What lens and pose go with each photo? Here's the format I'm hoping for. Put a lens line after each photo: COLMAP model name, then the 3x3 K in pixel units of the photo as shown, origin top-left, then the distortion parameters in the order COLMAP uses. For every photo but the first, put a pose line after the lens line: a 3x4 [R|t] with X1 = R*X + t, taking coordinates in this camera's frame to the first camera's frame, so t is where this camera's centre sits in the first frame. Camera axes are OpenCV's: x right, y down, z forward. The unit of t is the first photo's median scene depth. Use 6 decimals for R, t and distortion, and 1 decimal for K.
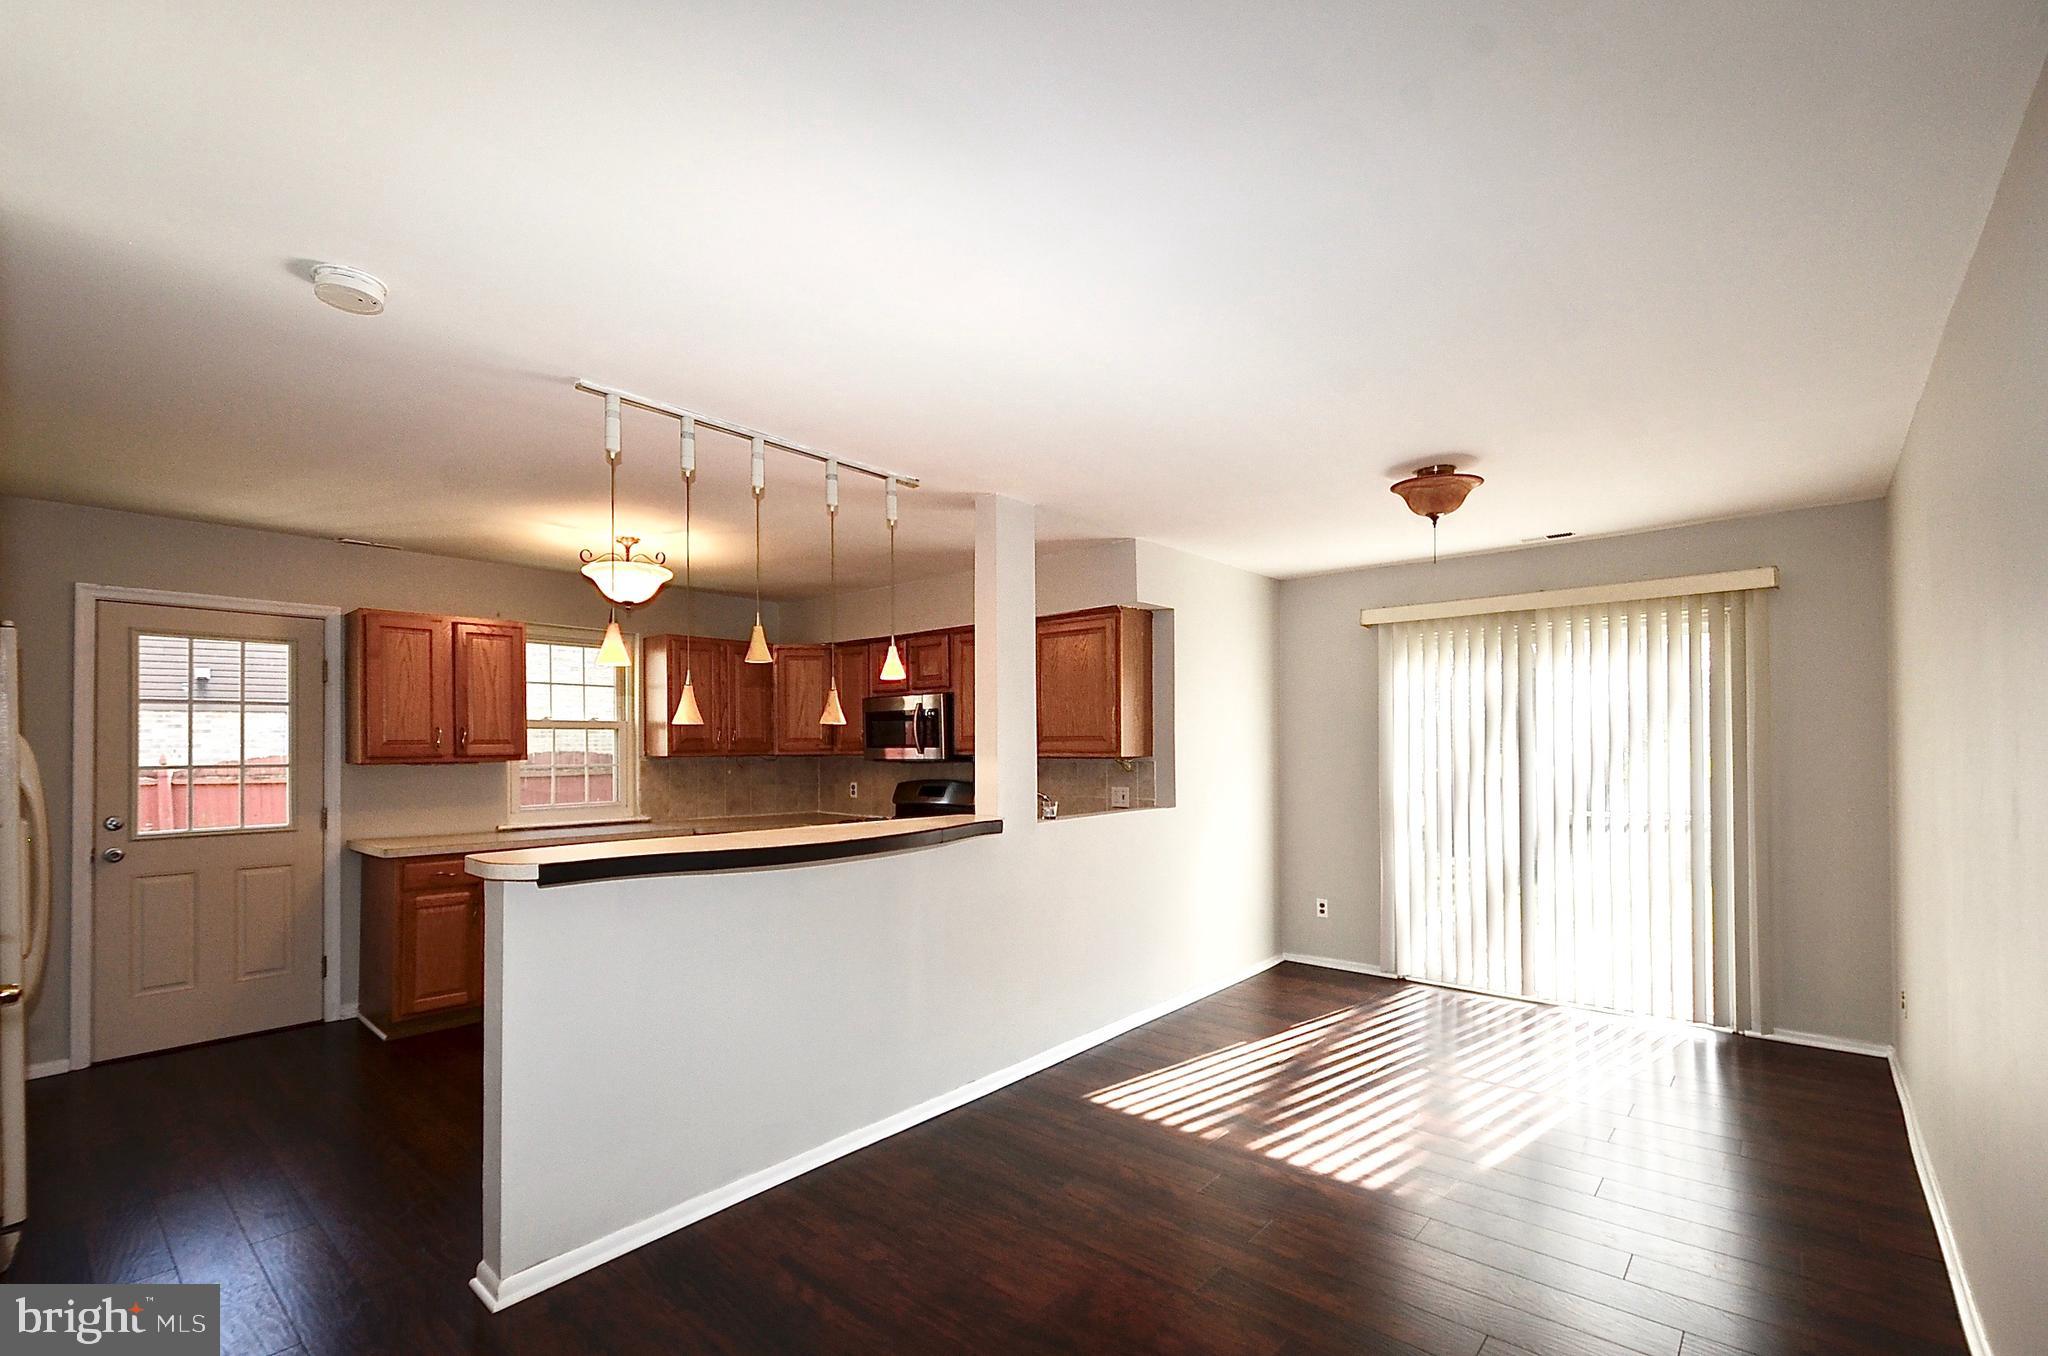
lens RADIAL K [[889.4, 0, 1015.8], [0, 889.4, 732.0], [0, 0, 1]] dist [0.011677, -0.008345]
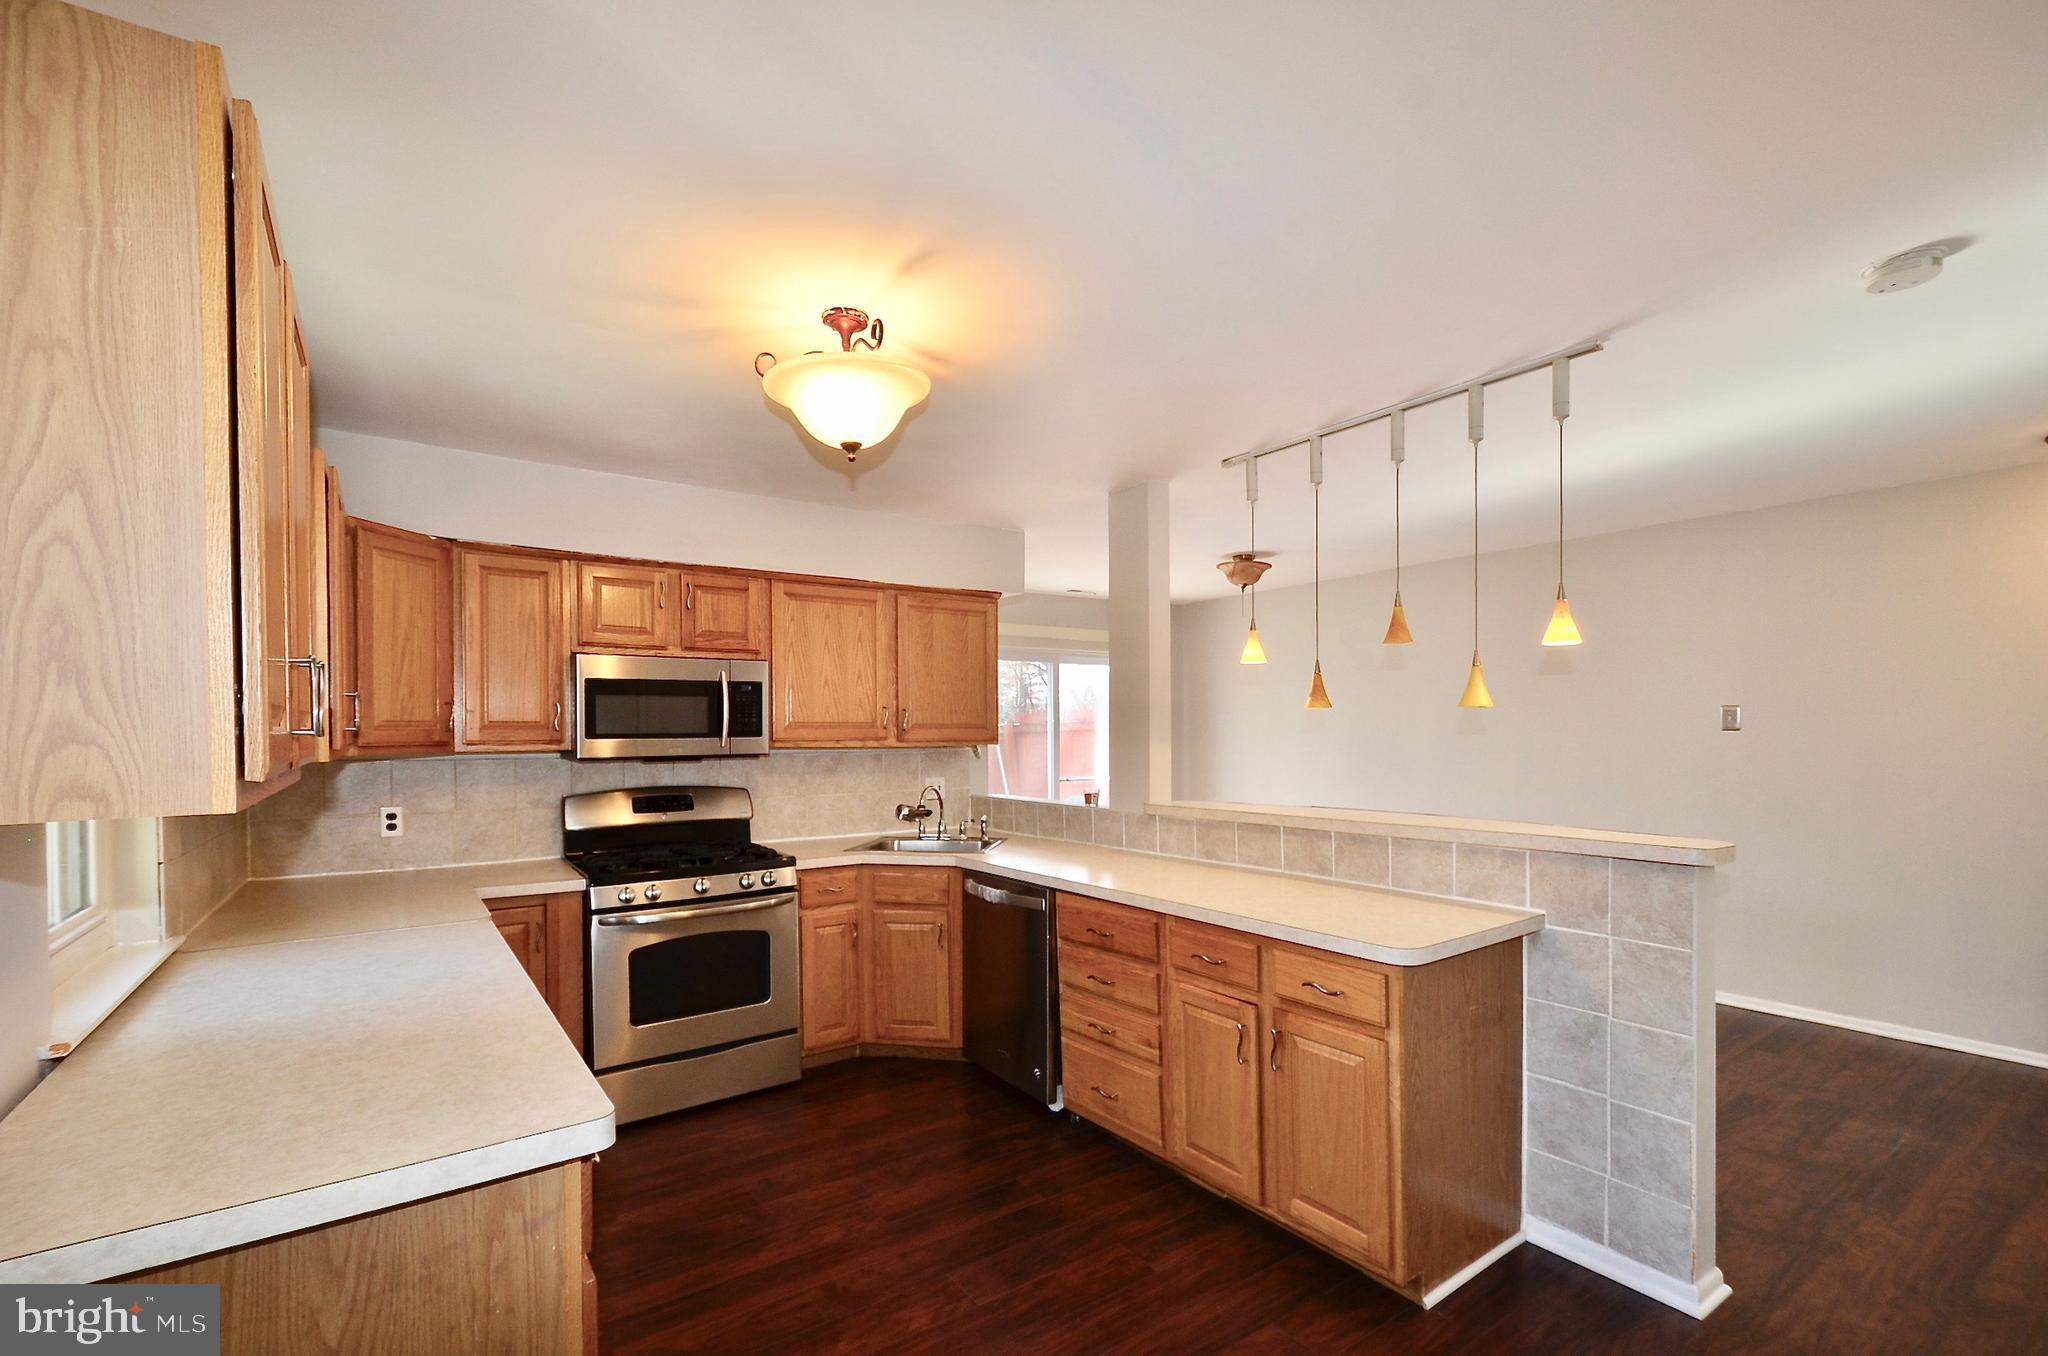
lens RADIAL K [[889.4, 0, 1015.8], [0, 889.4, 732.0], [0, 0, 1]] dist [0.011677, -0.008345]
pose [[0.236446, 0.001551, 0.971643, -0.845109], [-0.001889, 0.999998, -0.001137, 0.016489], [-0.971643, -0.001567, 0.236449, 0.735820]]
